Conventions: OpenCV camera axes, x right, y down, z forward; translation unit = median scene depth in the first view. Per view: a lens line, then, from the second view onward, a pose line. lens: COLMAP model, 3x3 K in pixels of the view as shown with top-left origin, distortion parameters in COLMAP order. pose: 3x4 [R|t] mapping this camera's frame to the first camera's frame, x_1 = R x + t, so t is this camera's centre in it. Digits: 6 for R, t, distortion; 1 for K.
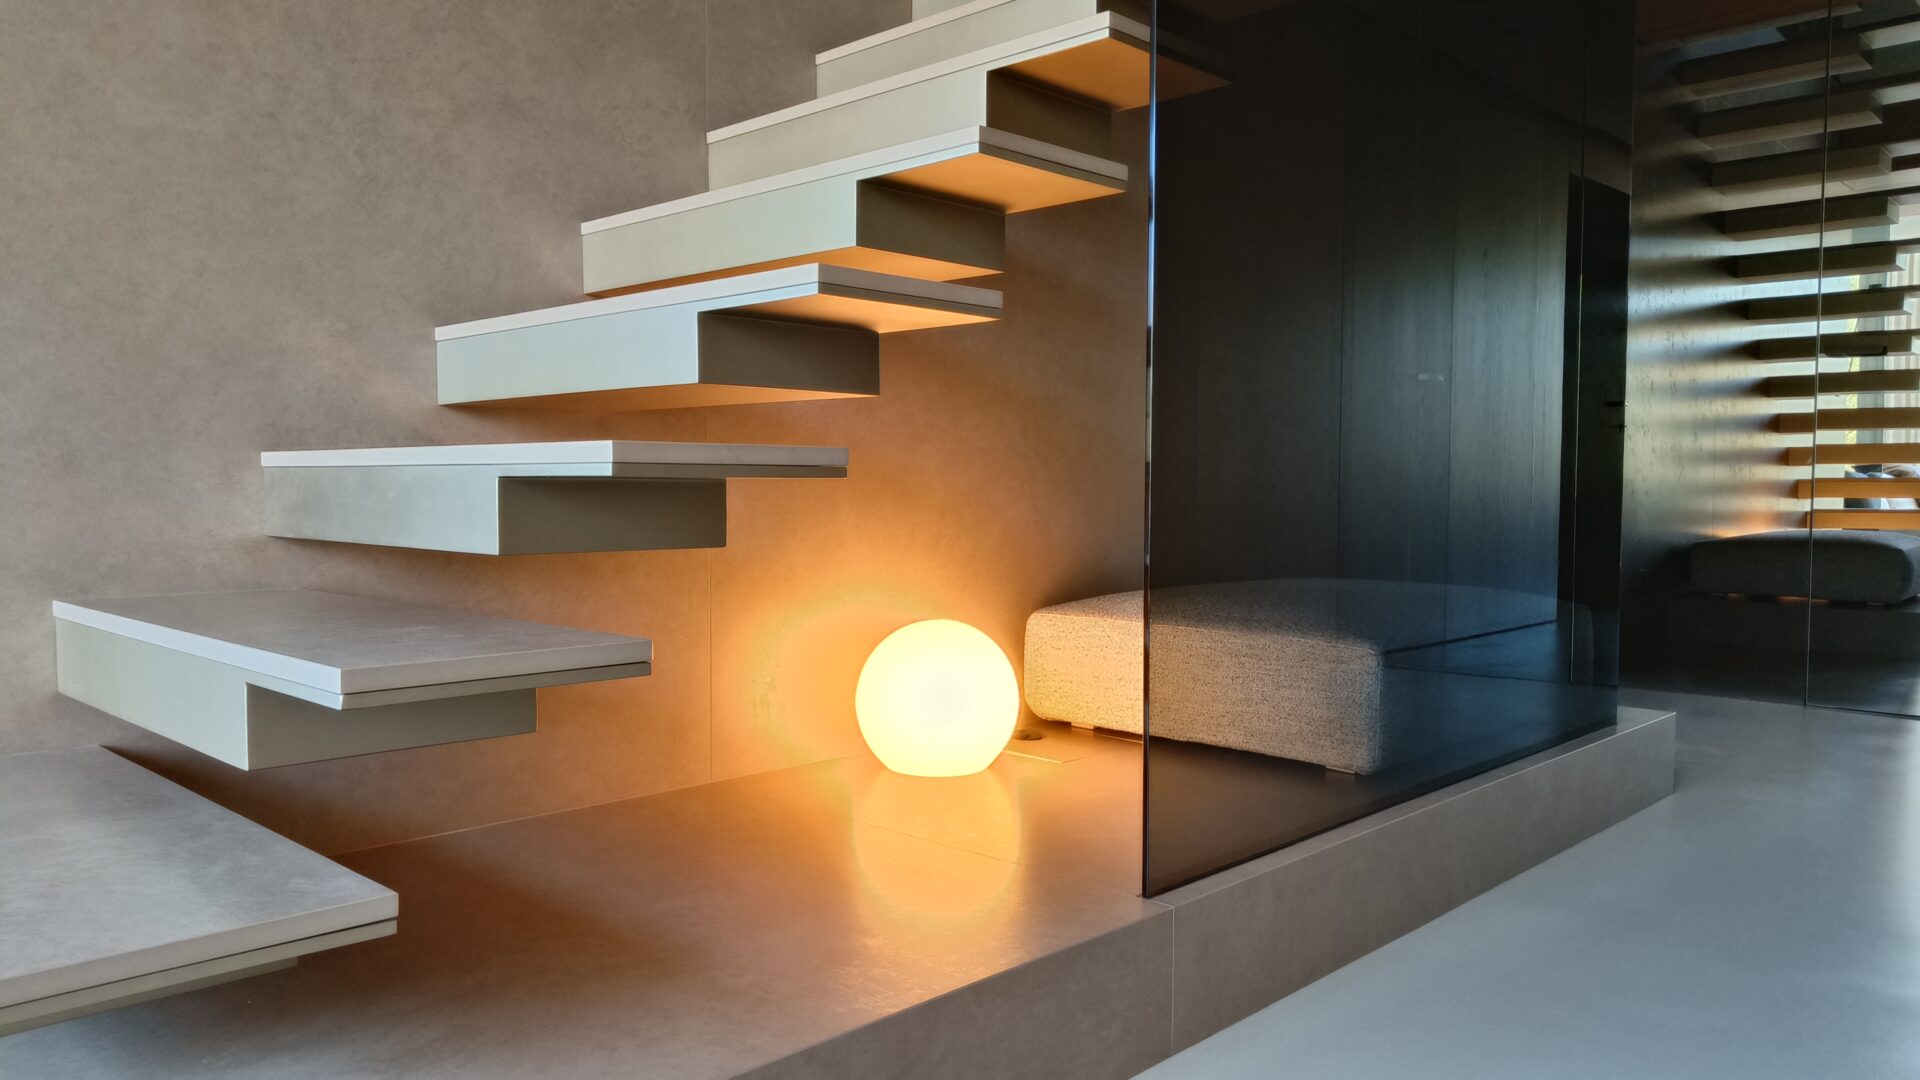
lens RADIAL K [[1362.4, 0, 970.1], [0, 1362.4, 544.6], [0, 0, 1]] dist [0.007012, 0.000059]
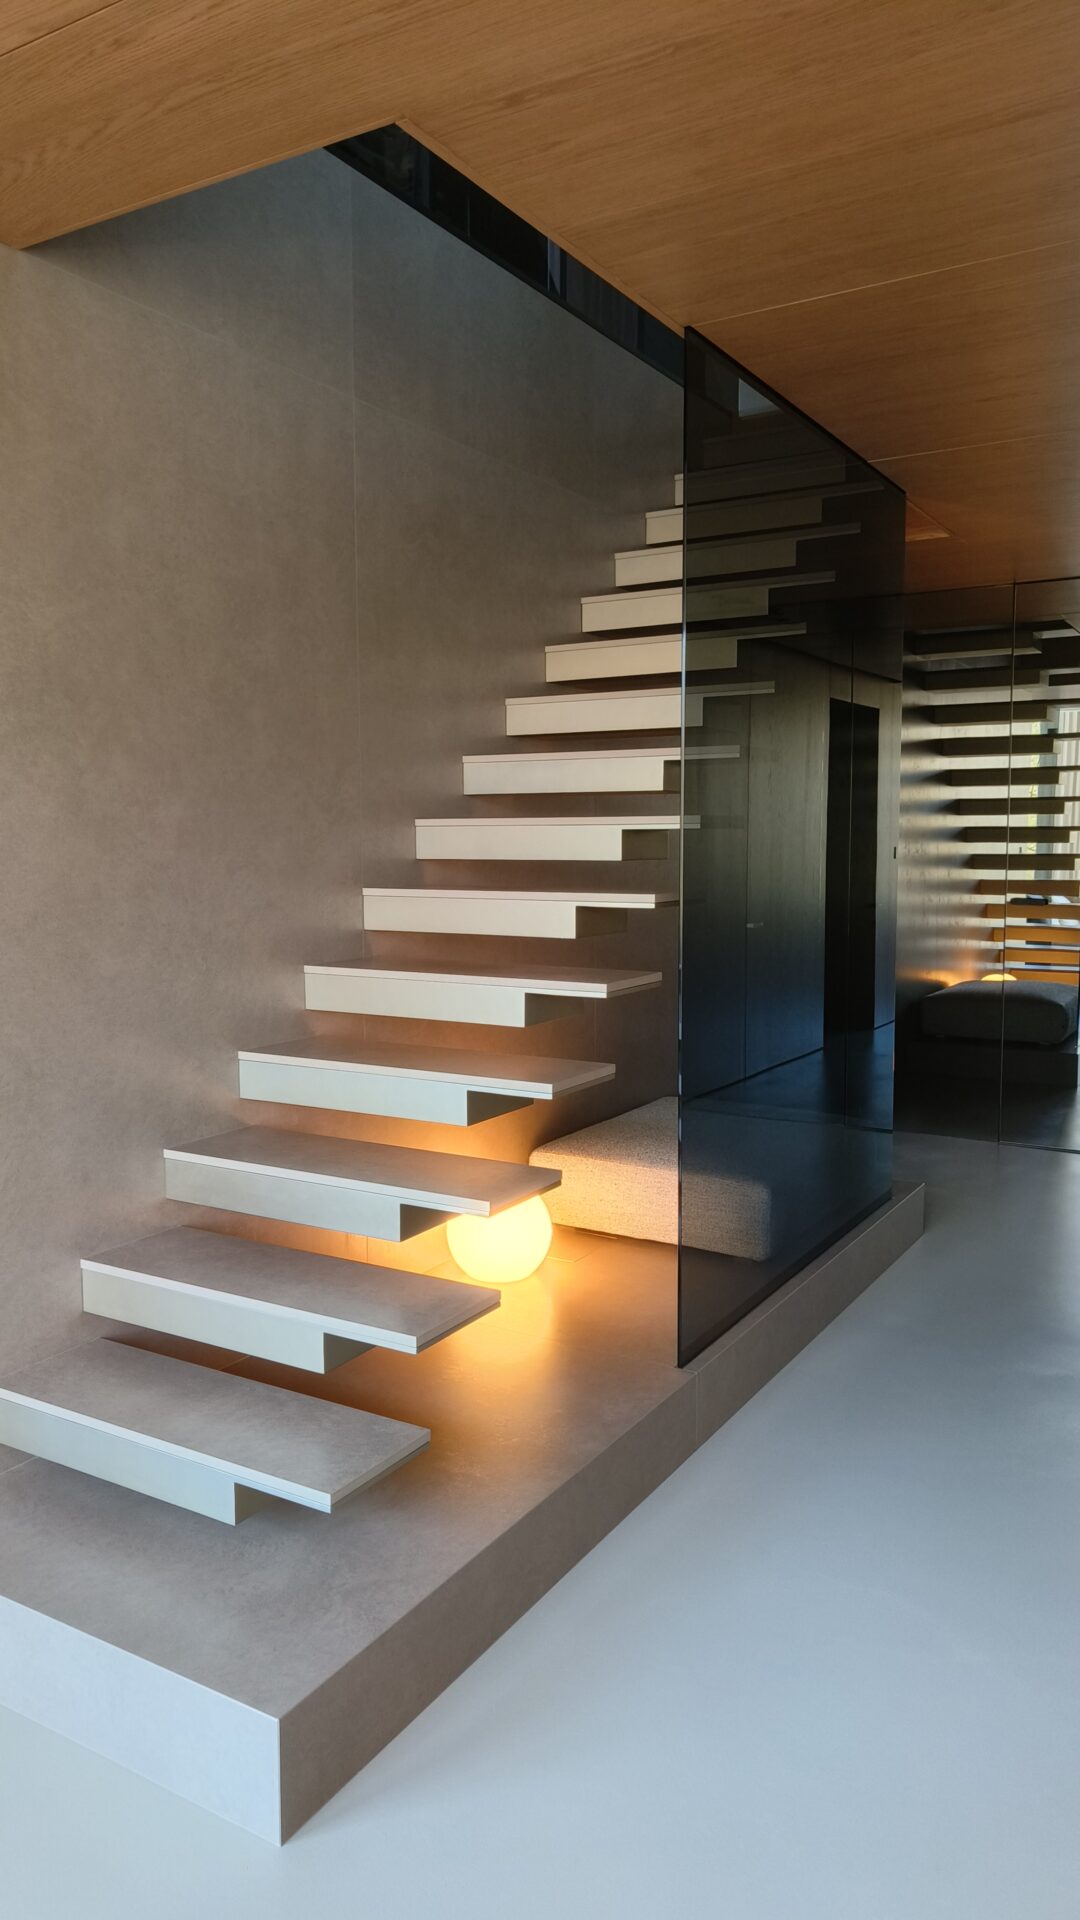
lens RADIAL K [[1362.4, 0, 529.2], [0, 1362.4, 958.8], [0, 0, 1]] dist [0.007012, 0.000059]
pose [[0.976318, -0.026287, 0.214736, -0.127070], [0.015838, 0.998612, 0.050237, -0.110056], [-0.215759, -0.045647, 0.975379, -0.207526]]
